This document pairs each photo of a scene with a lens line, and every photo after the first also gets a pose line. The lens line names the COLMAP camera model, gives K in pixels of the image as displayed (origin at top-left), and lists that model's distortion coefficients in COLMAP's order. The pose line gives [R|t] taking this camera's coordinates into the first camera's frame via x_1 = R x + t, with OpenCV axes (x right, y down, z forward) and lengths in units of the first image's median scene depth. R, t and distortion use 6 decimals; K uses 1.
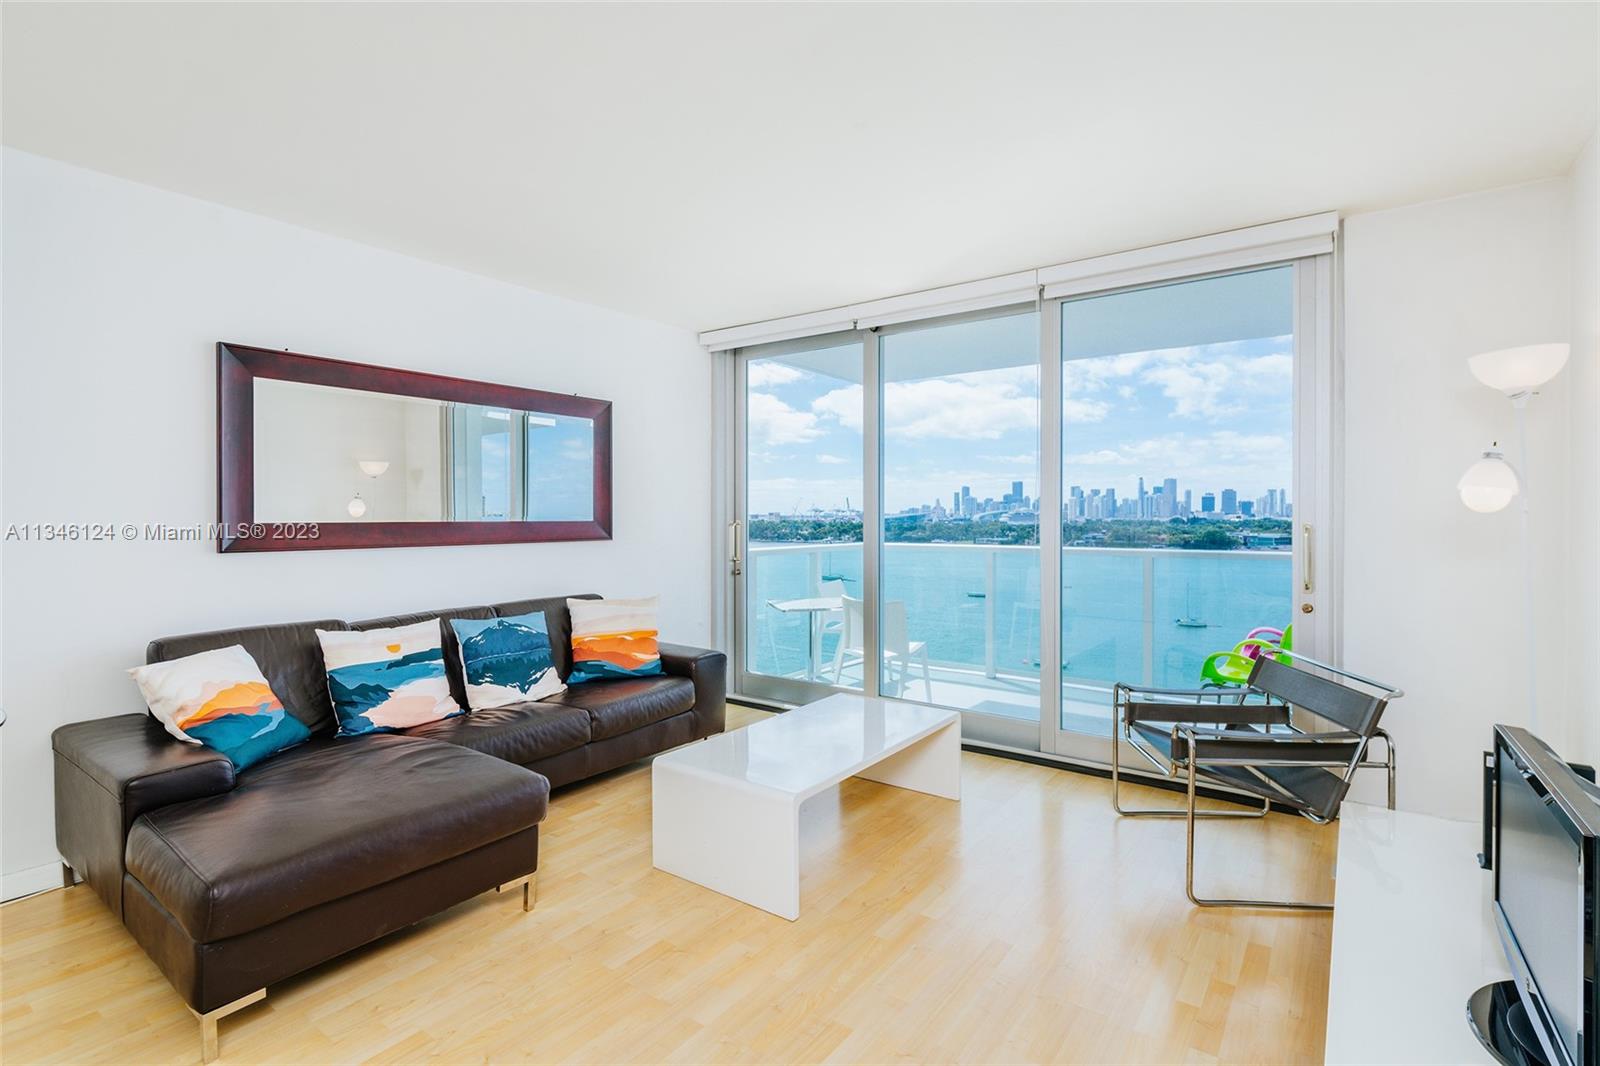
lens RADIAL K [[755.3, 0, 826.1], [0, 755.3, 526.3], [0, 0, 1]] dist [0.012206, -0.001203]
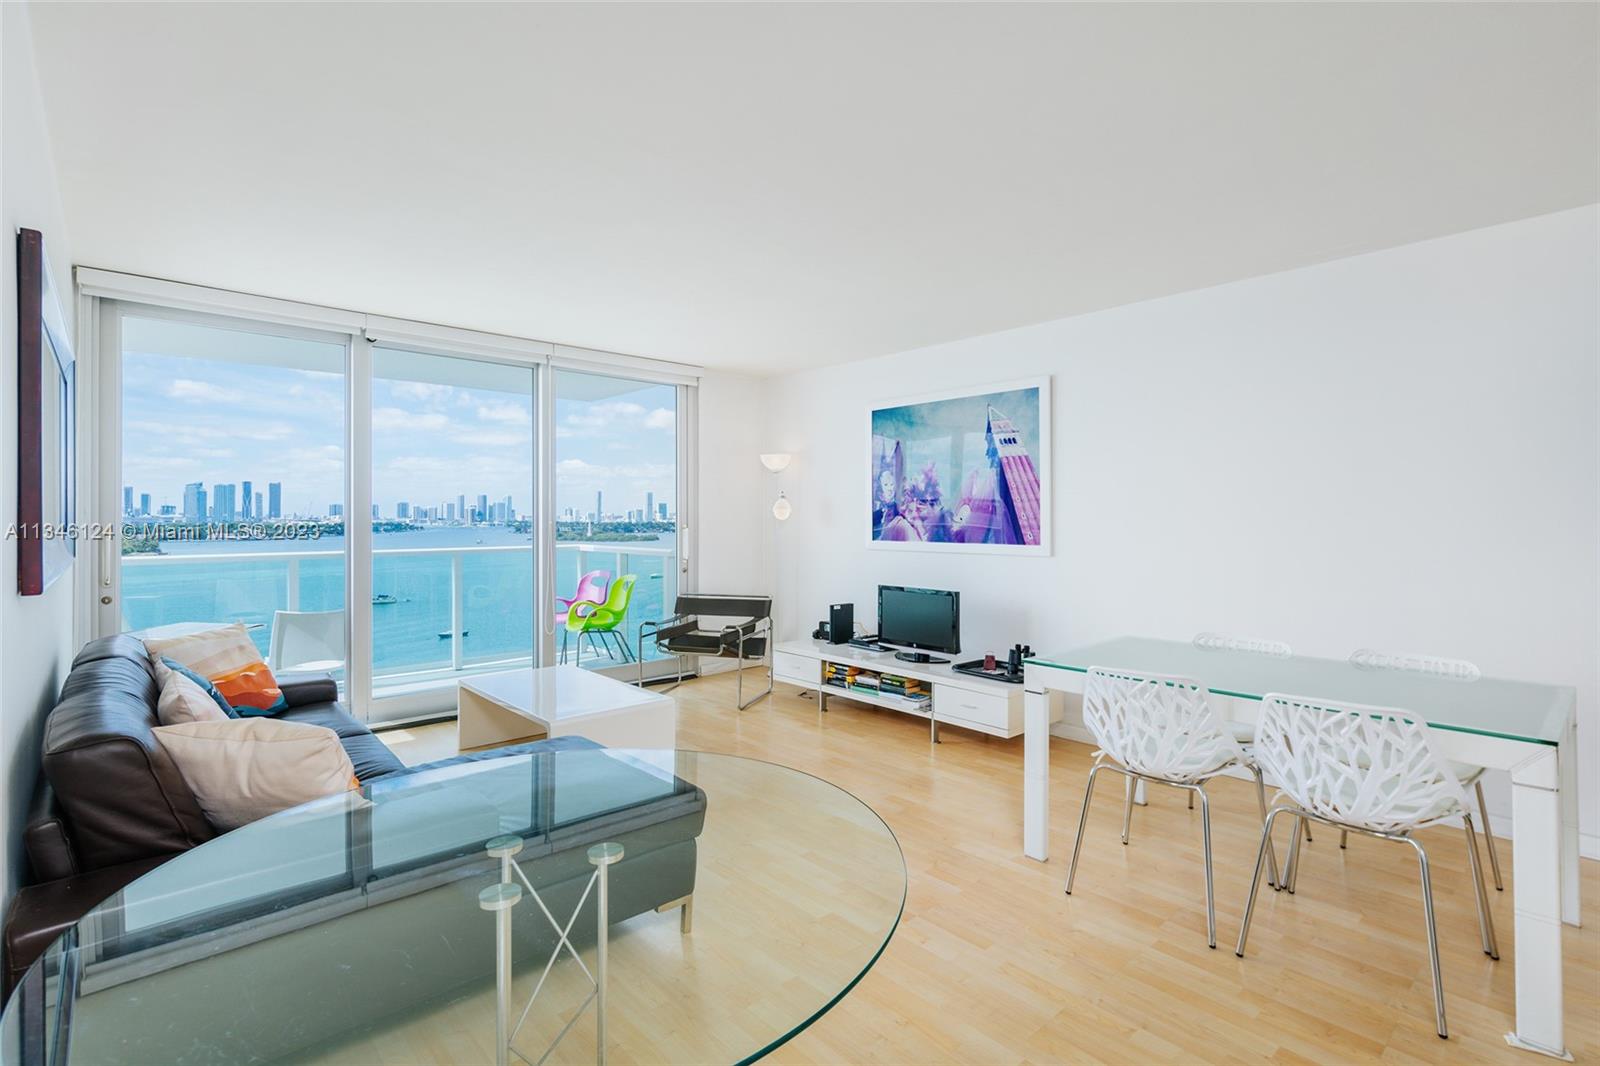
lens RADIAL K [[755.3, 0, 826.1], [0, 755.3, 526.3], [0, 0, 1]] dist [0.012206, -0.001203]
pose [[0.205172, -0.011510, 0.978658, -1.061132], [0.014762, 0.999854, 0.008664, -0.011515], [-0.978615, 0.012669, 0.205311, 0.245854]]
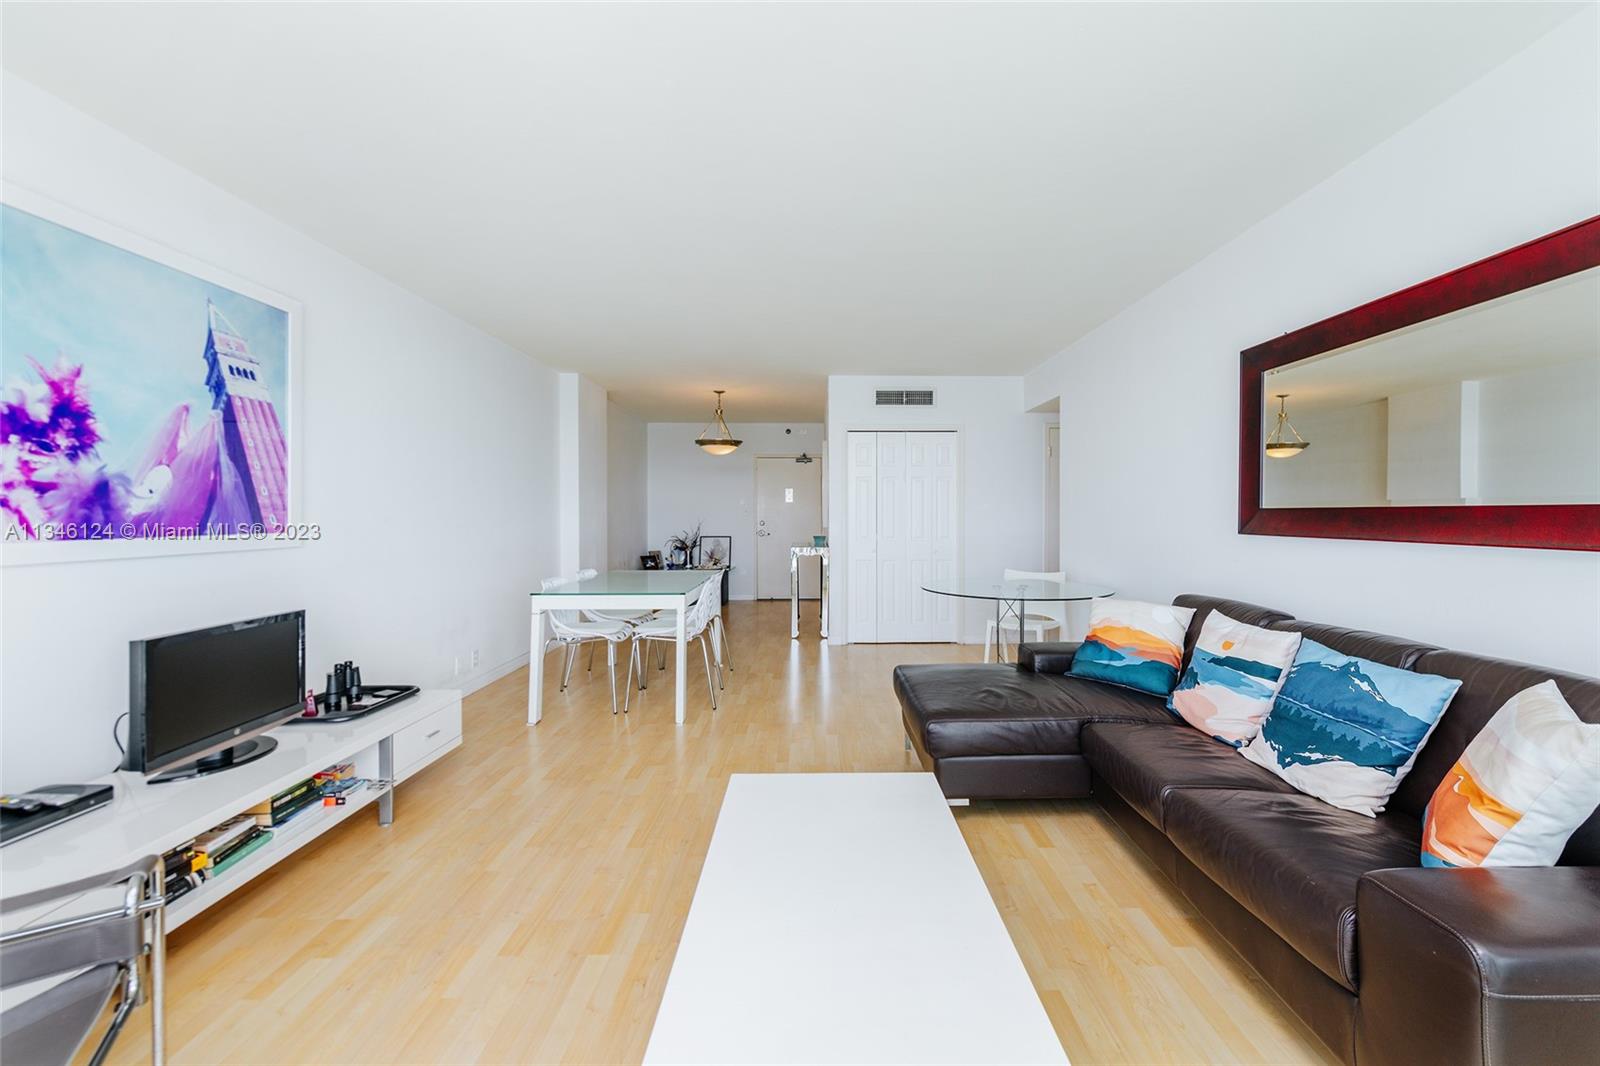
lens RADIAL K [[658.8, 0, 820.4], [0, 658.8, 525.2], [0, 0, 1]] dist [-0.000778, -0.000468]
pose [[-0.815638, 0.008580, -0.578499, 0.257665], [-0.010022, 0.999530, 0.028954, -0.001147], [0.578476, 0.029414, -0.815169, 1.228830]]
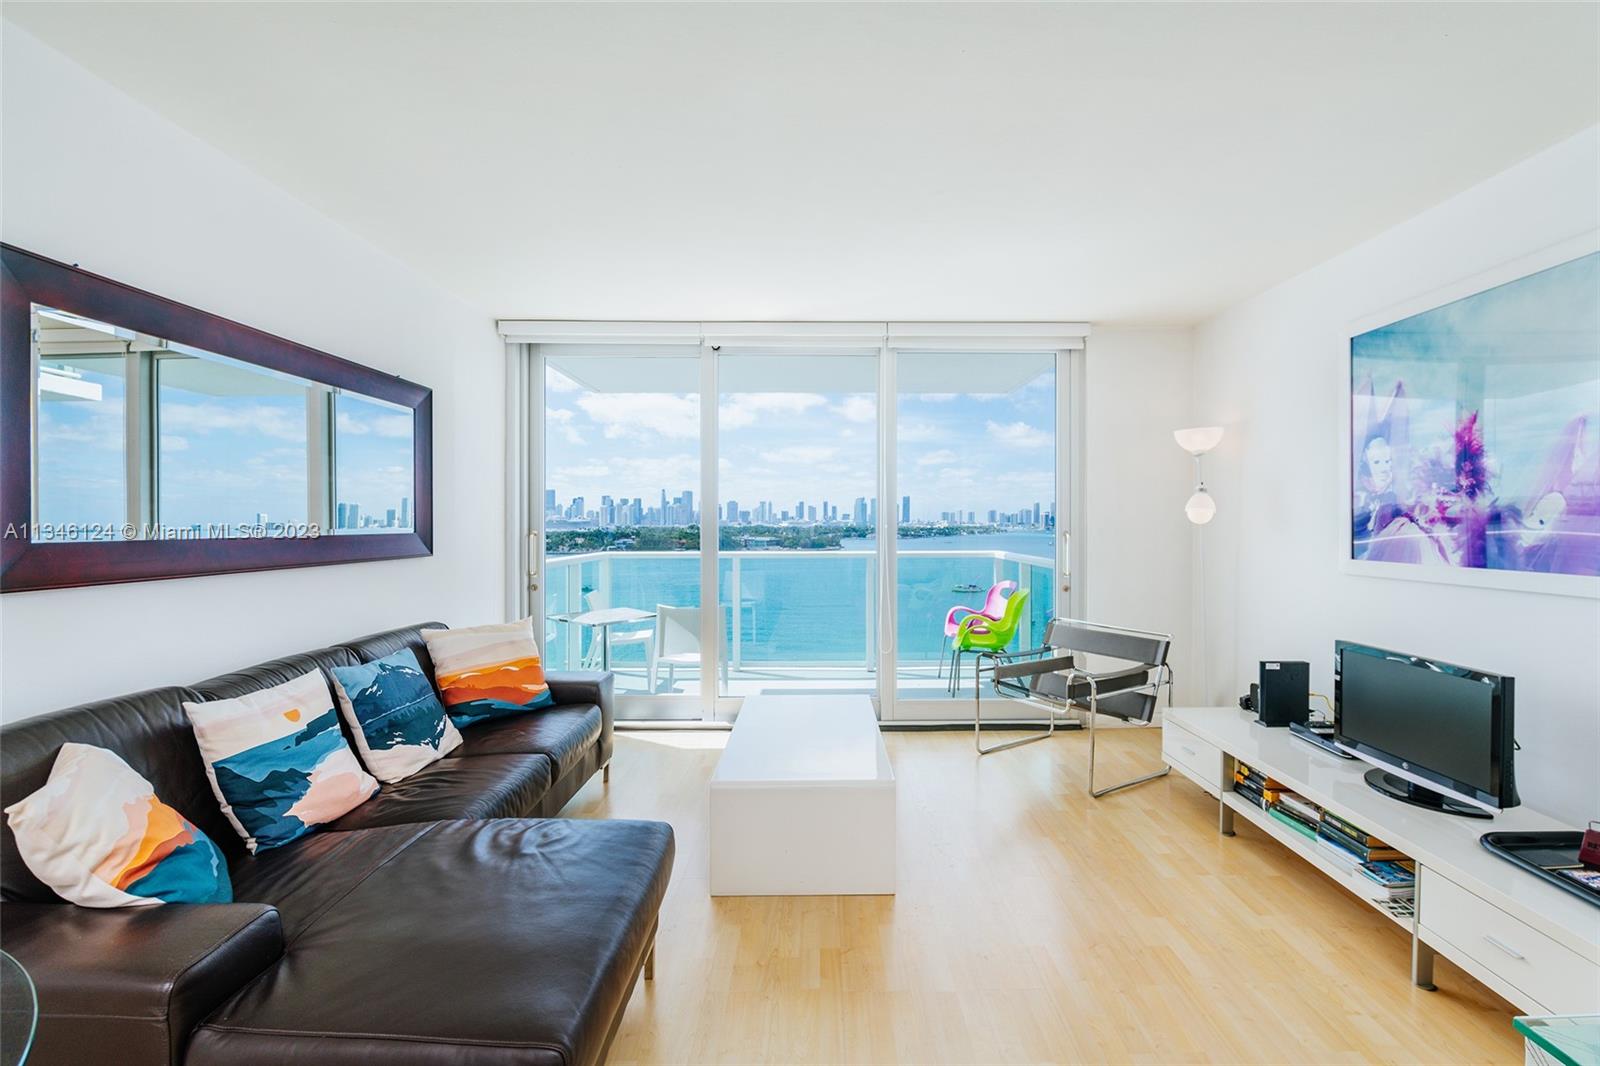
lens RADIAL K [[703.7, 0, 832.4], [0, 703.7, 530.9], [0, 0, 1]] dist [-0.002211, -0.000693]
pose [[0.807553, -0.007460, 0.589748, -0.496597], [0.009093, 0.999959, 0.000197, -0.007357], [-0.589725, 0.005203, 0.807587, 0.151826]]
